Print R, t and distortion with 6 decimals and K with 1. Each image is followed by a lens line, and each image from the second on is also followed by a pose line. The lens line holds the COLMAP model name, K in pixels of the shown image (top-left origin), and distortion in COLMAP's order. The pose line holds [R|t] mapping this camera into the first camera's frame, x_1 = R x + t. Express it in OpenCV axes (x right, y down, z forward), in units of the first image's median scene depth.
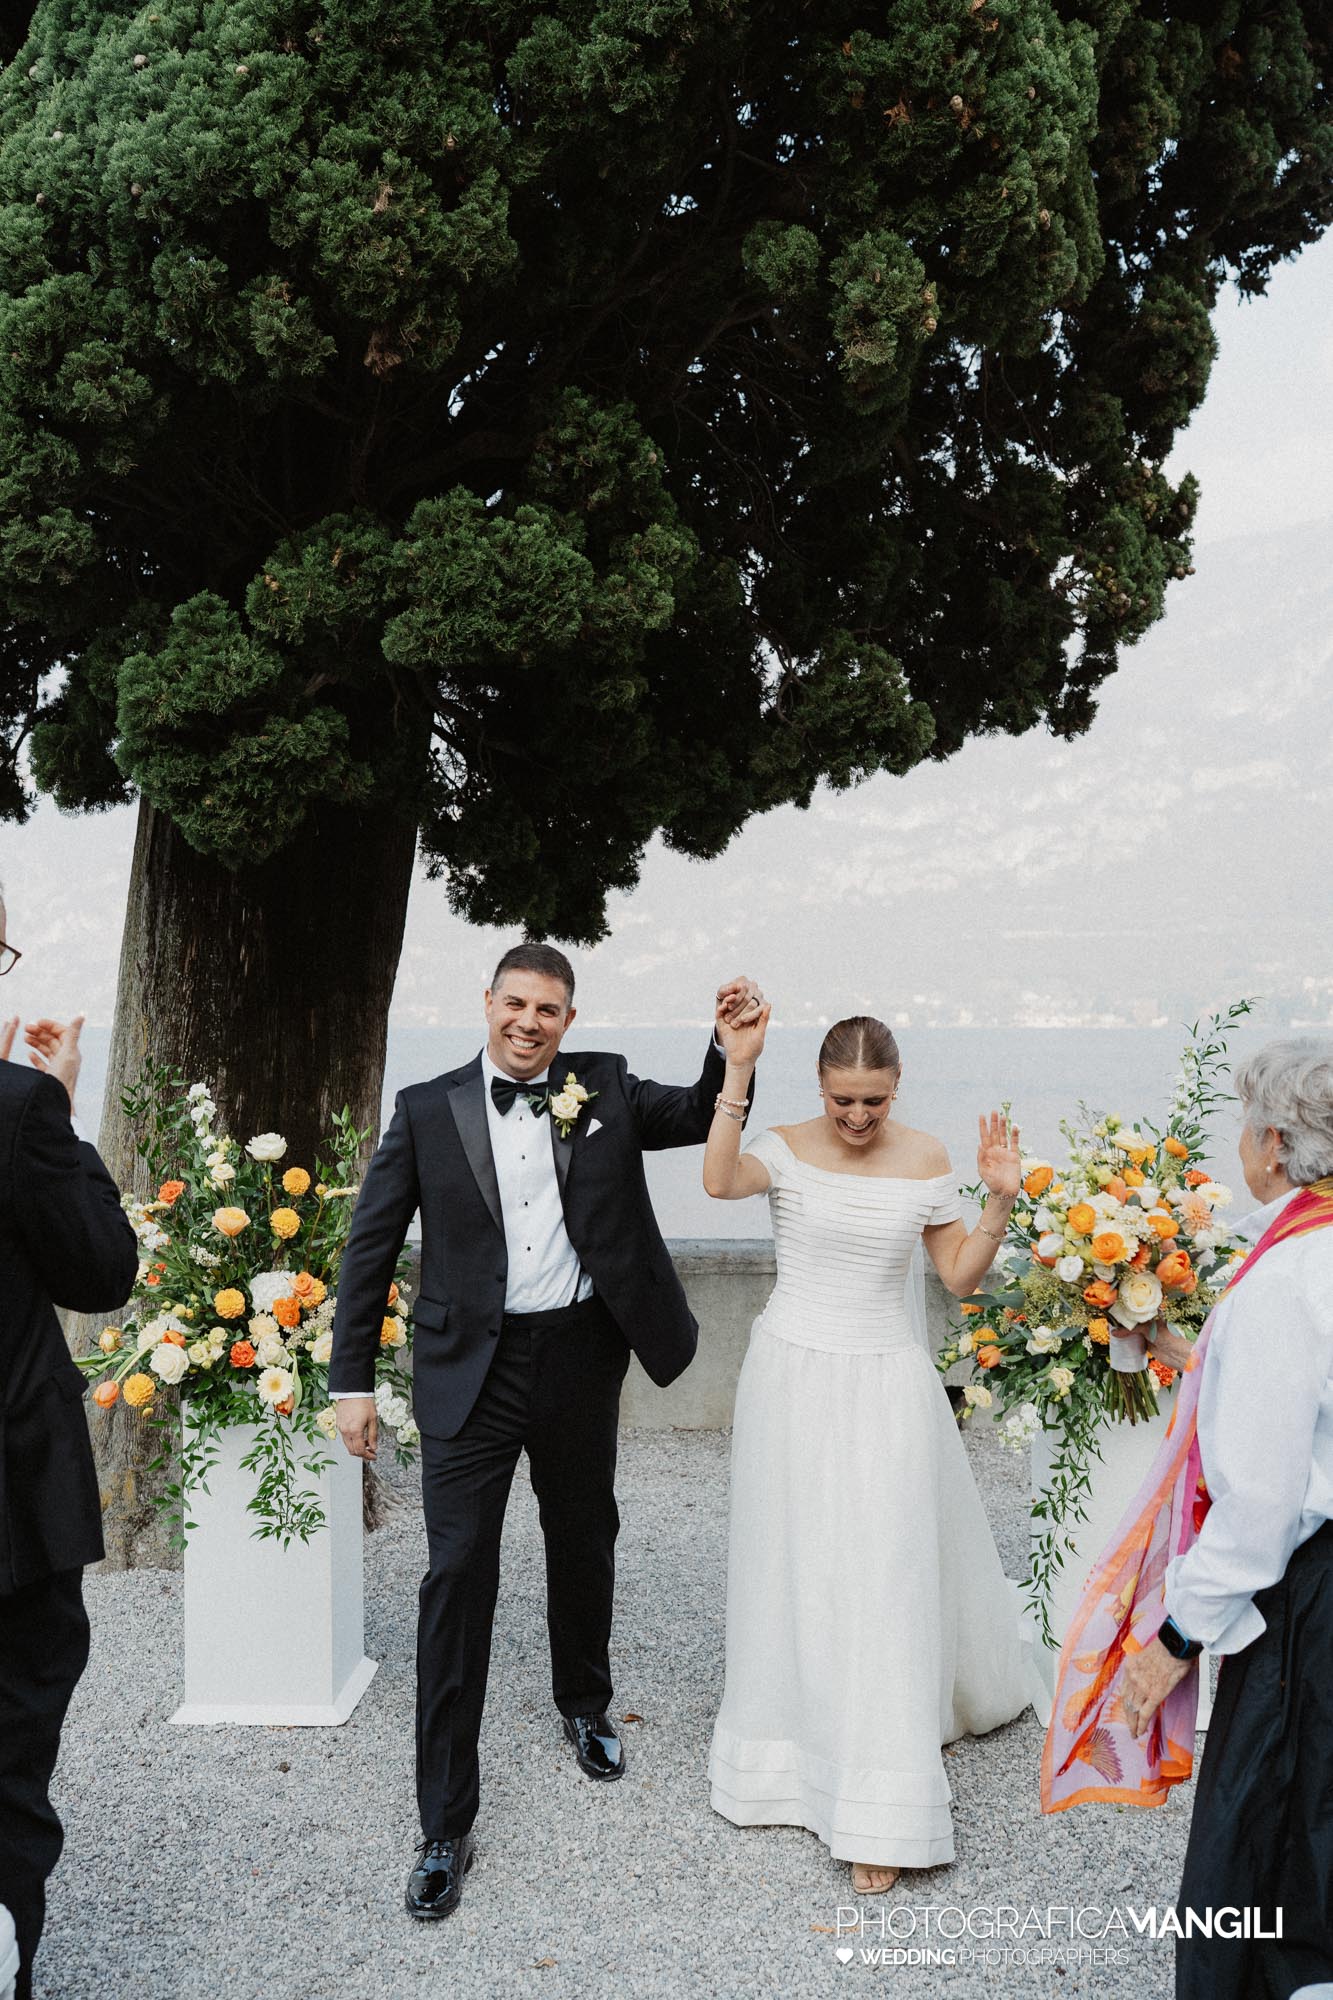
lens RADIAL K [[1971.3, 0, 663.3], [0, 1971.3, 990.7], [0, 0, 1]] dist [-0.002490, -0.026863]
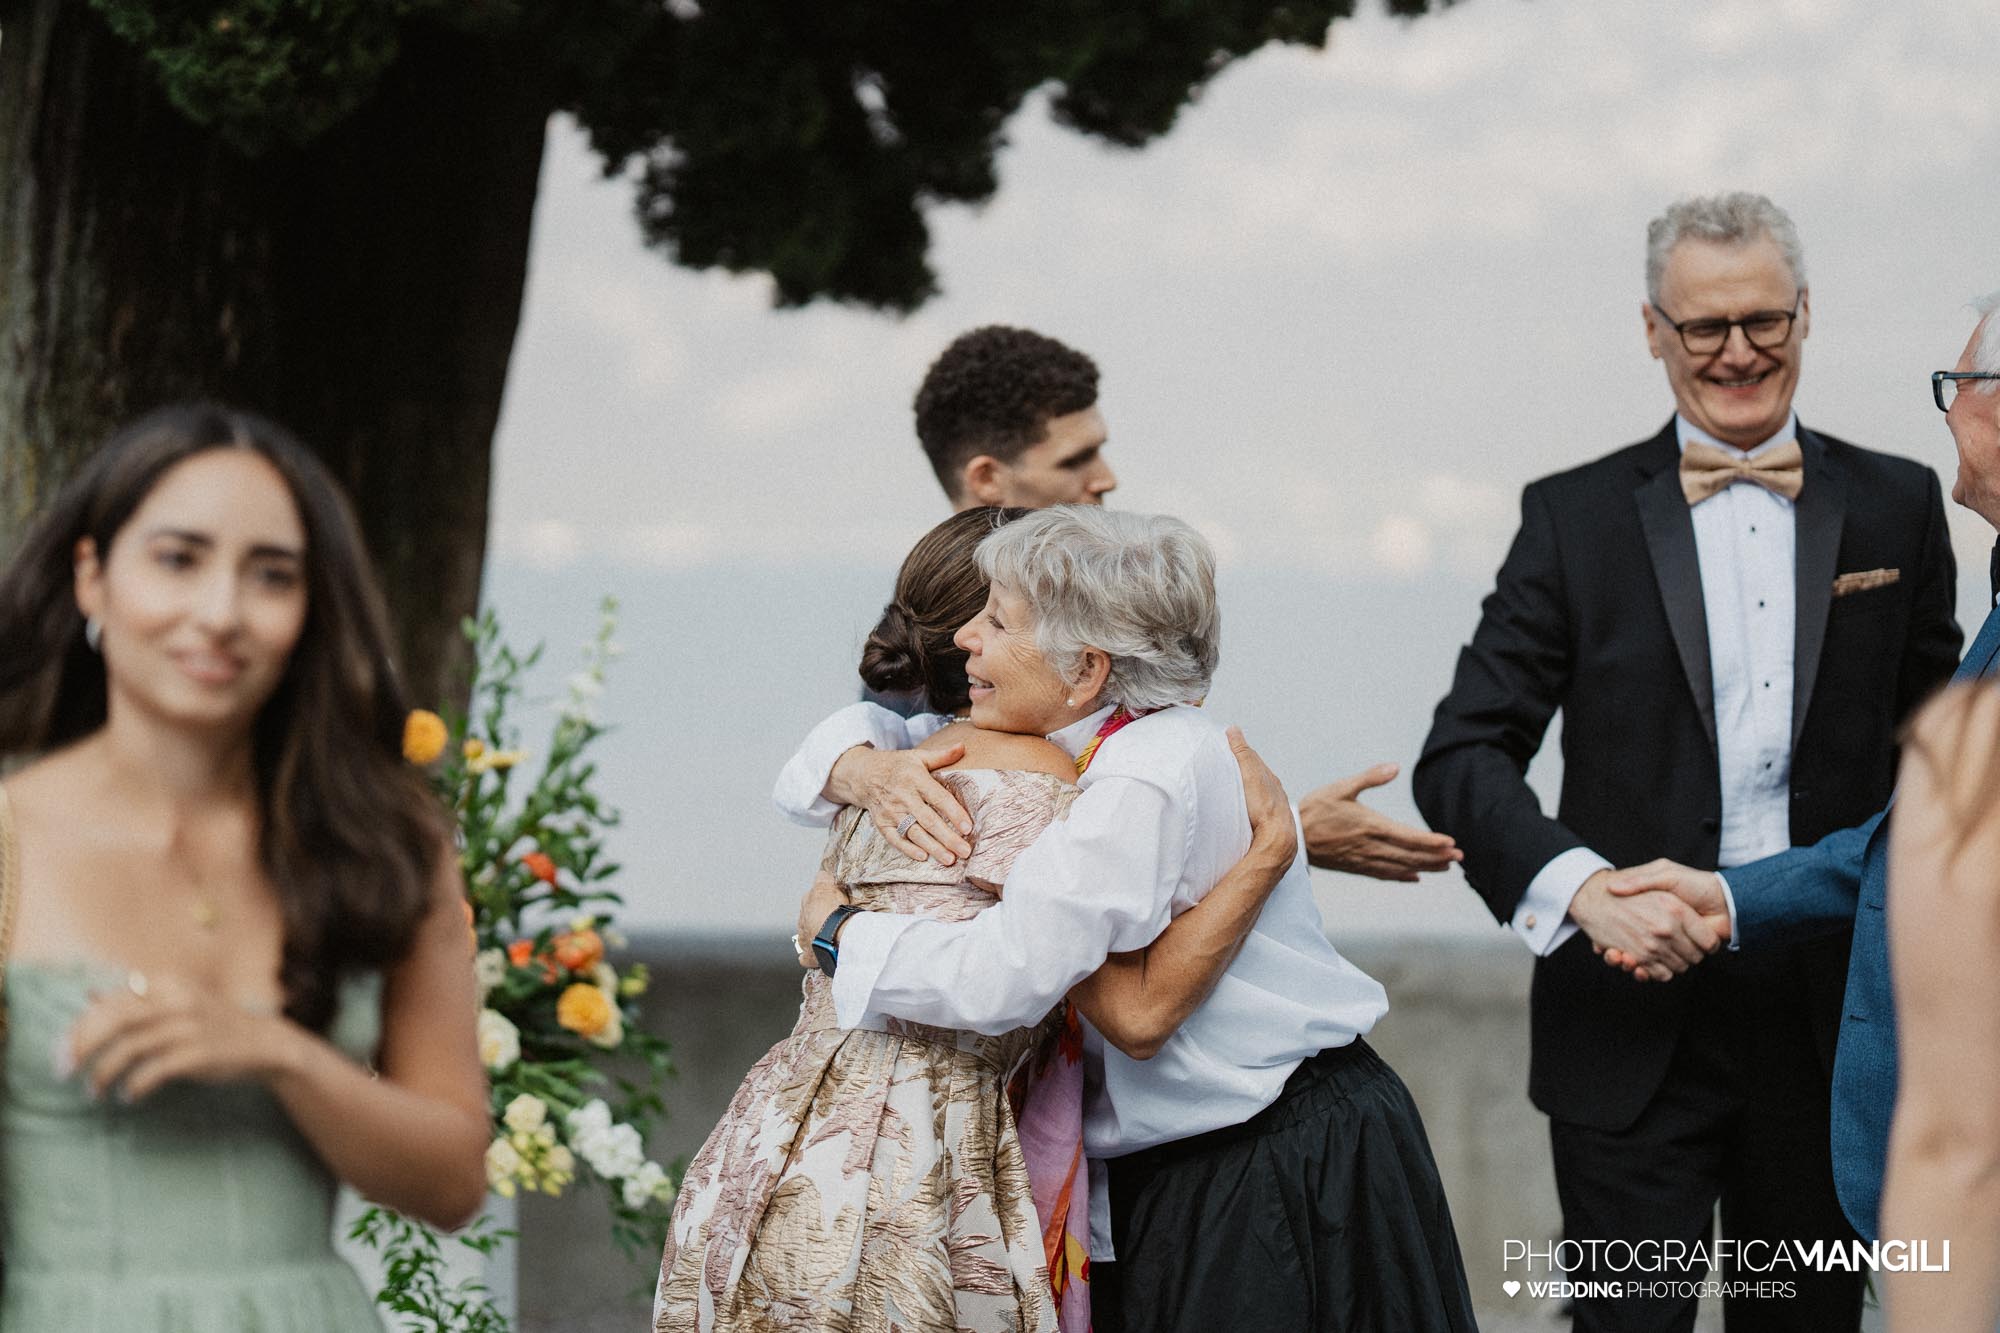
lens RADIAL K [[4794.4, 0, 1000.0], [0, 4794.4, 666.5], [0, 0, 1]] dist [-0.022560, 0.345246]
pose [[0.999169, 0.013769, 0.038354, -0.073551], [-0.015334, 0.999049, 0.040827, 0.020040], [-0.037756, -0.041381, 0.998430, -0.296142]]
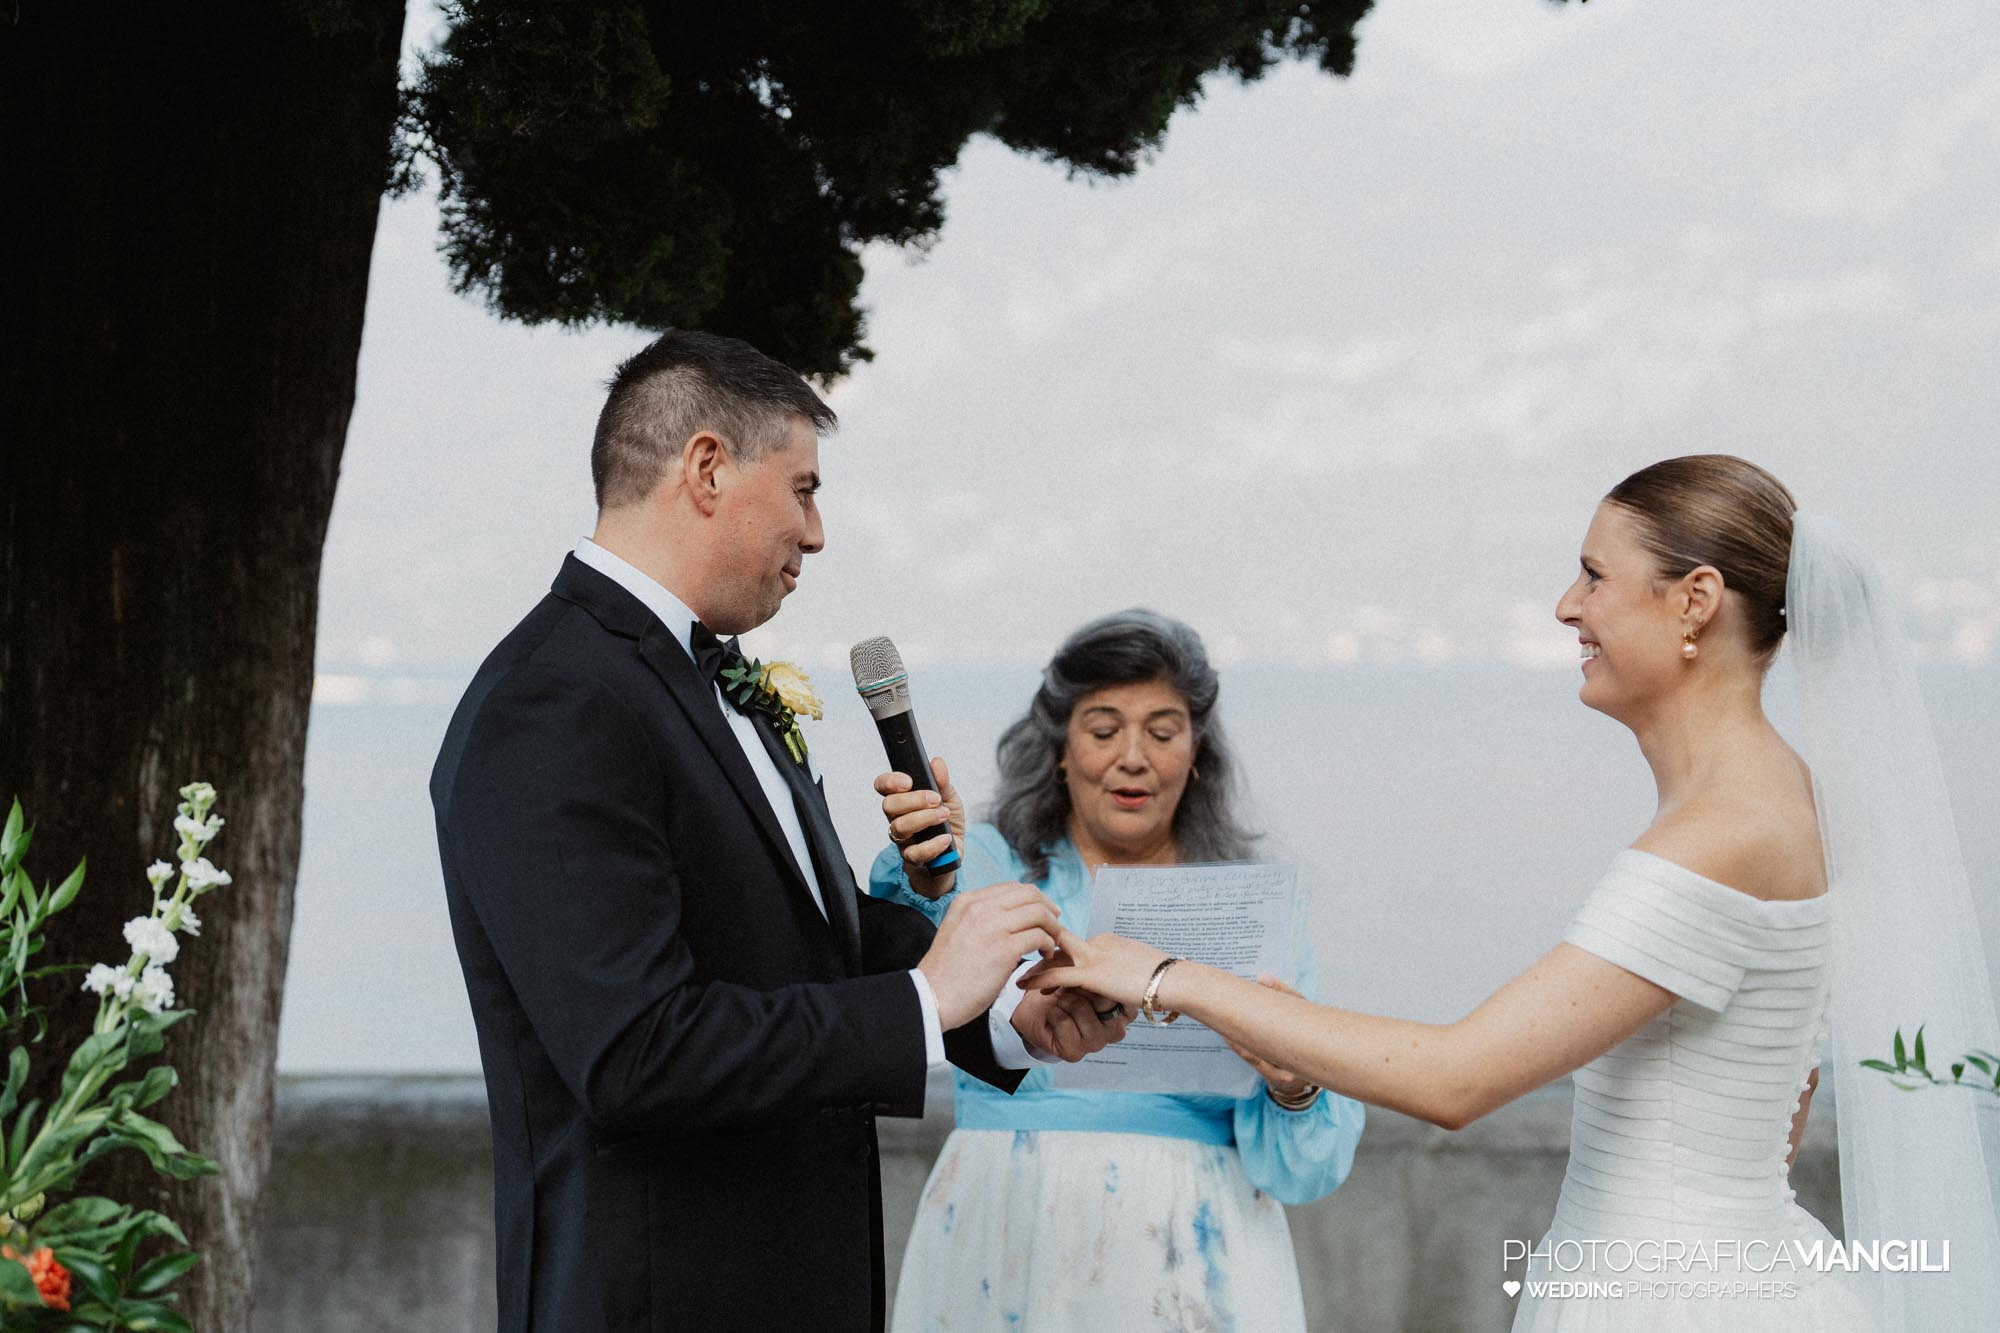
lens RADIAL K [[2798.1, 0, 991.1], [0, 2798.1, 709.5], [0, 0, 1]] dist [-0.021168, 0.123448]
pose [[0.999993, -0.001845, -0.003183, -0.001249], [0.001958, 0.999354, 0.035877, 0.027673], [0.003115, -0.035883, 0.999351, 0.550714]]
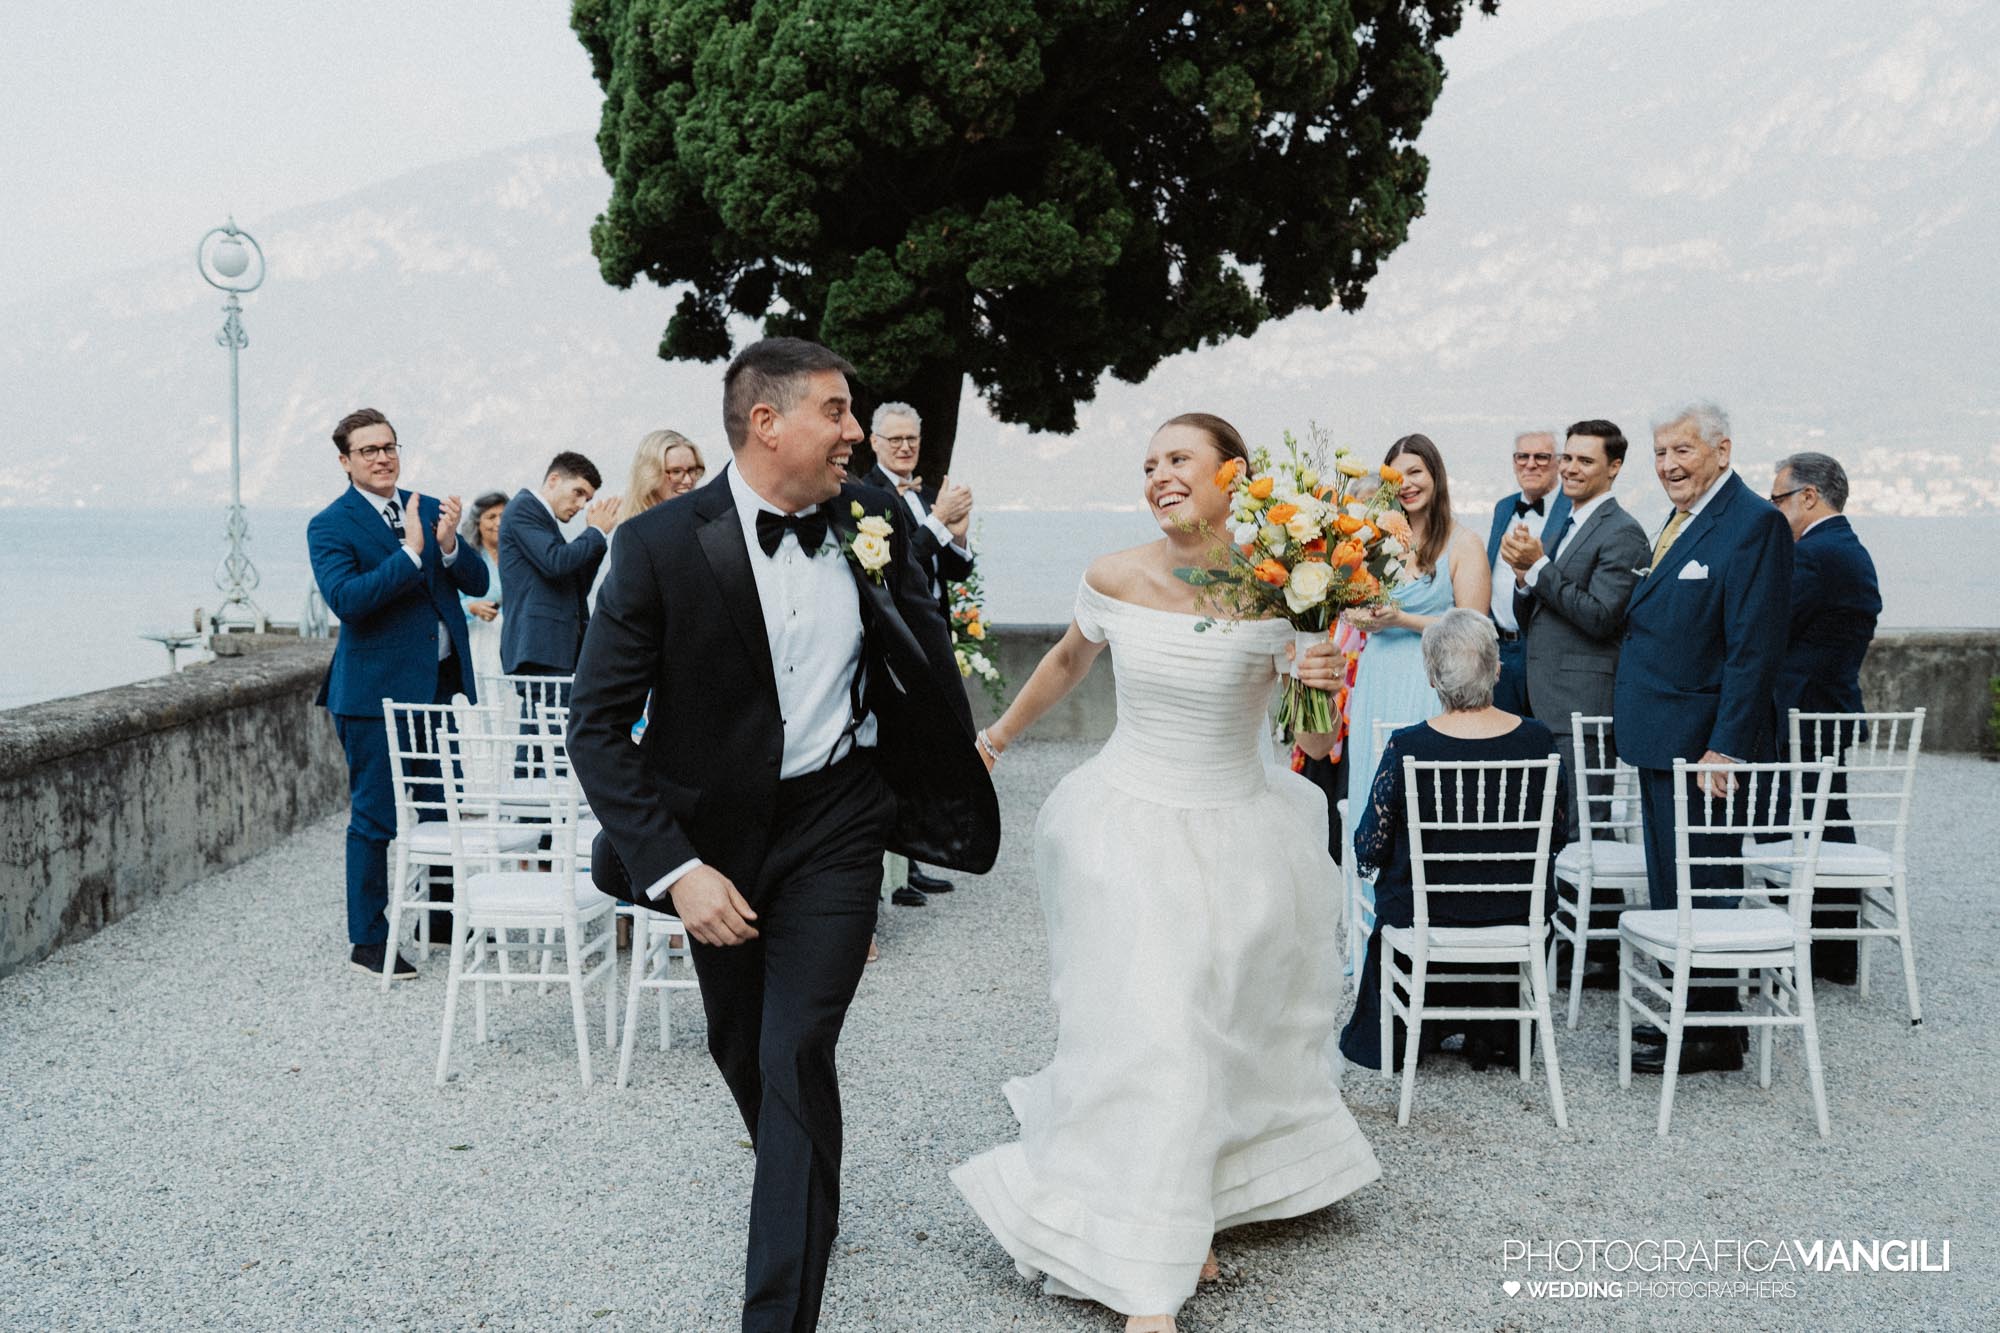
lens RADIAL K [[1985.4, 0, 998.2], [0, 1985.4, 688.3], [0, 0, 1]] dist [-0.007068, 0.020393]
pose [[0.999199, 0.006682, -0.039464, -0.034955], [-0.002425, 0.994261, 0.106954, 0.014137], [0.039952, -0.106772, 0.993481, -0.940324]]
